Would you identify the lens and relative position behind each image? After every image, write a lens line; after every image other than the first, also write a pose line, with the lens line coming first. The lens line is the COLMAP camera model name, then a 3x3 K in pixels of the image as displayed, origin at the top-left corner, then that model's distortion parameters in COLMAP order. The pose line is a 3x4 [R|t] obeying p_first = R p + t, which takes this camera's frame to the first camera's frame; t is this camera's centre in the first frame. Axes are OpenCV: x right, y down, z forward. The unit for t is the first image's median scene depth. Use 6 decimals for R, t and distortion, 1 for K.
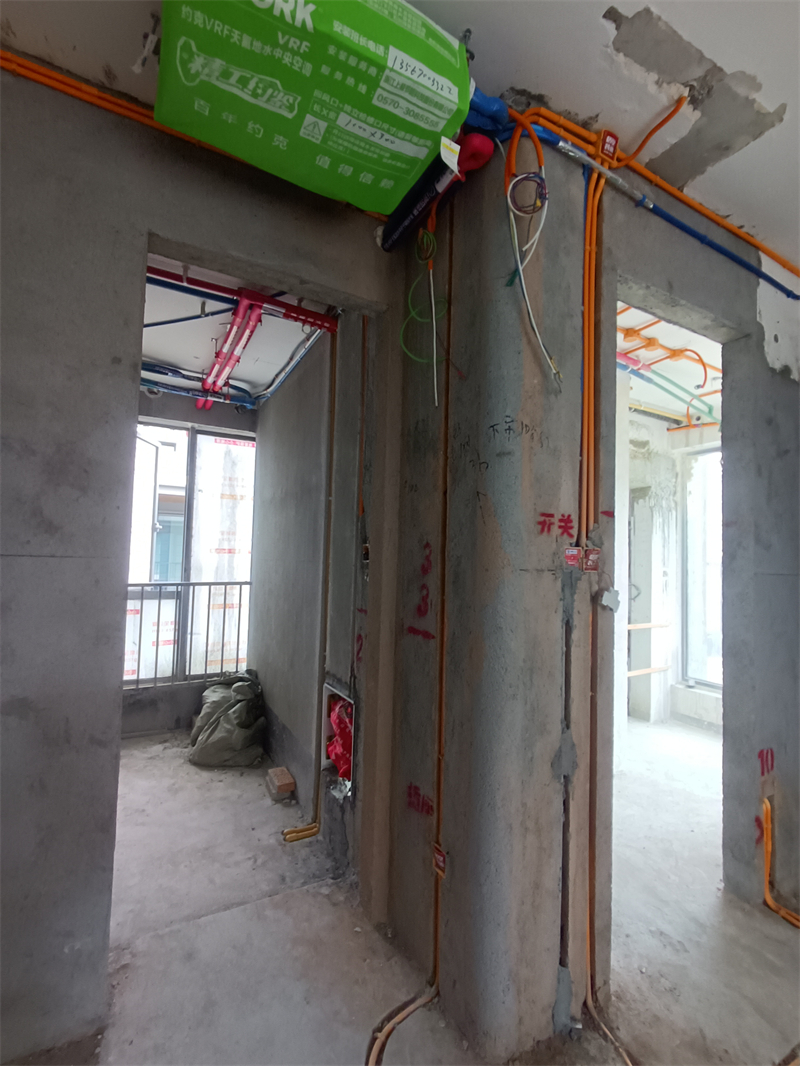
lens RADIAL K [[489.5, 0, 403.3], [0, 489.5, 536.6], [0, 0, 1]] dist [-0.008900, 0.004431]
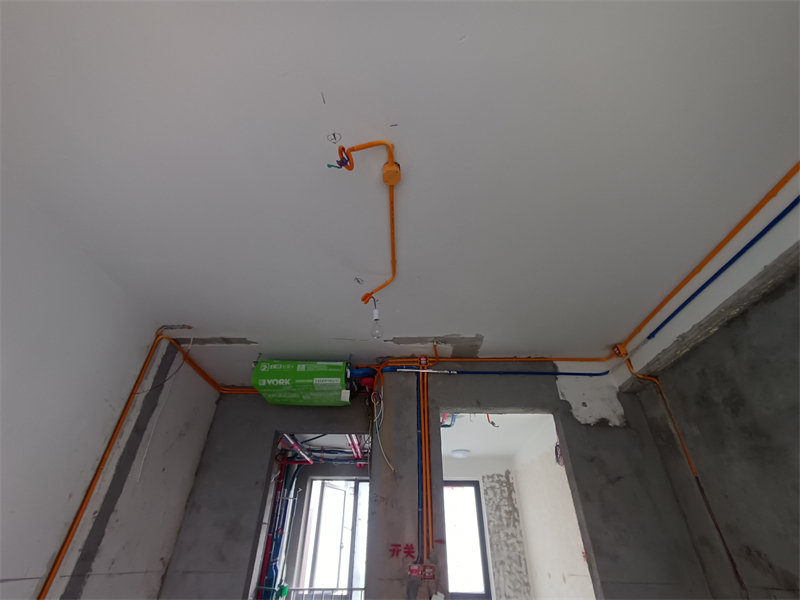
lens RADIAL K [[367.4, 0, 396.8], [0, 367.4, 304.8], [0, 0, 1]] dist [-0.008900, 0.004431]
pose [[0.862582, -0.300170, -0.407246, 1.122839], [0.033722, 0.837290, -0.545718, -0.046945], [0.504792, 0.456993, 0.732354, -0.516738]]
